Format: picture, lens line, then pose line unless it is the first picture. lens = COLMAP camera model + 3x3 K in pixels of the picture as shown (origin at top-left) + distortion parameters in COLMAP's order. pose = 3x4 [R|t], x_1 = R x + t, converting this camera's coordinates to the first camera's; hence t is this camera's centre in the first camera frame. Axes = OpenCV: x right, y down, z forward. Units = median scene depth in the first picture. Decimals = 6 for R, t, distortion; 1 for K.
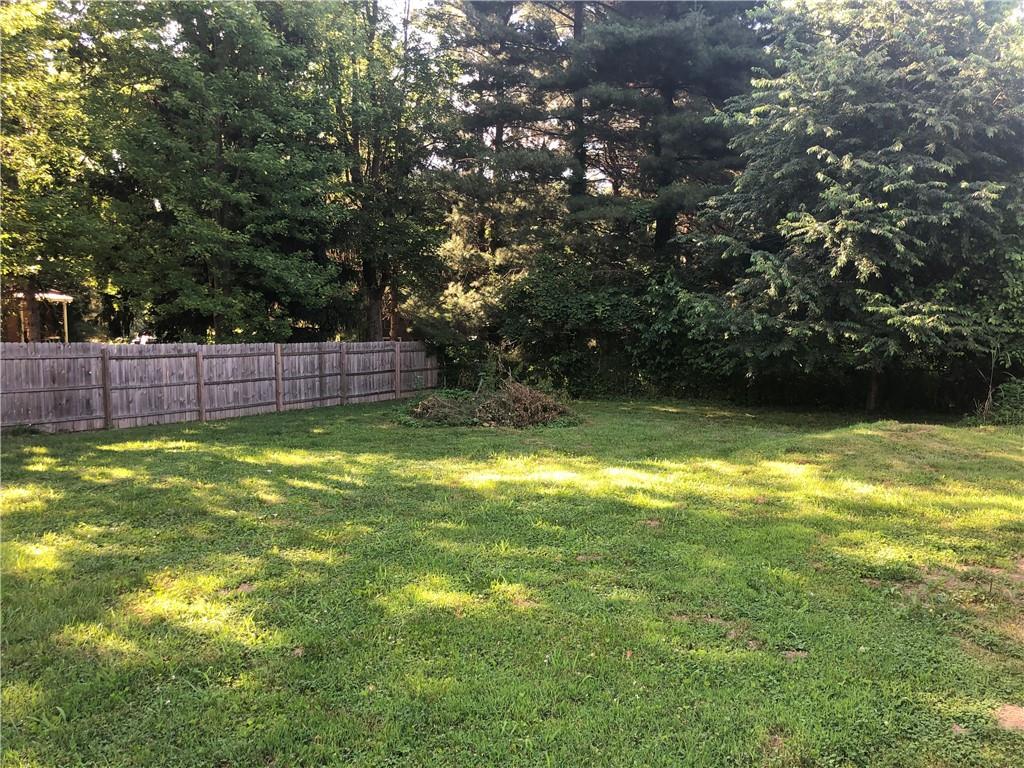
lens RADIAL K [[839.9, 0, 511.9], [0, 839.9, 384.0], [0, 0, 1]] dist [0.031193, -0.035065]
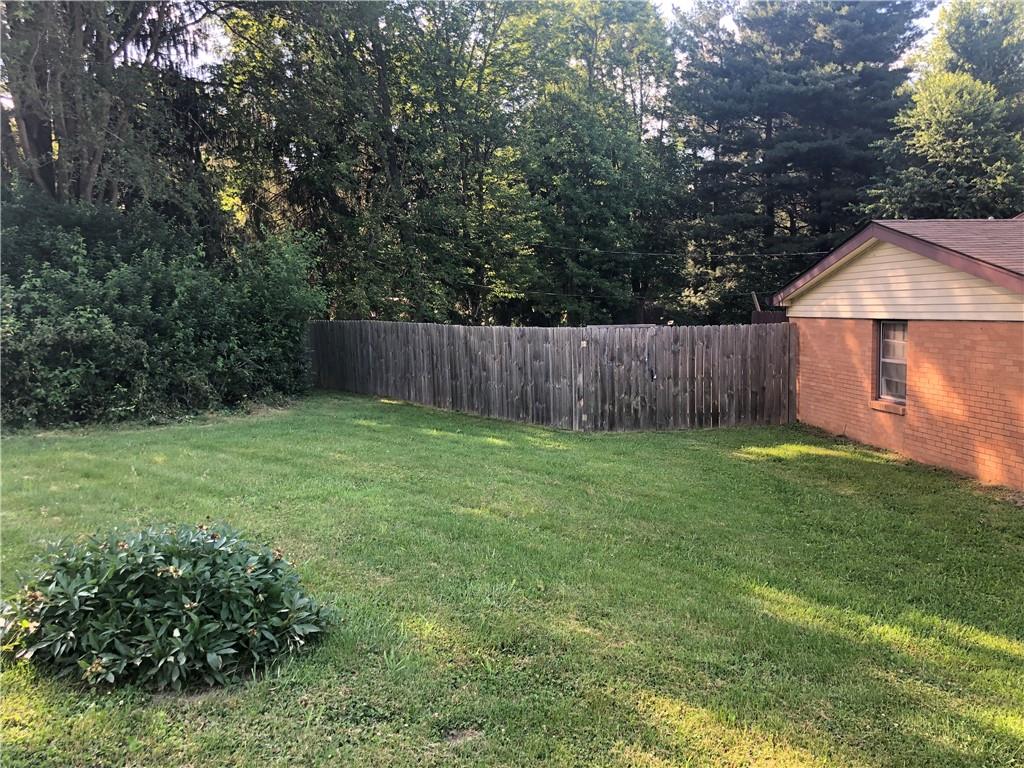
lens RADIAL K [[839.9, 0, 512.3], [0, 839.9, 384.3], [0, 0, 1]] dist [0.031193, -0.035065]
pose [[0.981379, -0.010766, -0.191777, -0.094607], [0.015464, 0.999615, 0.023019, 0.022064], [0.191456, -0.025556, 0.981168, -0.675418]]
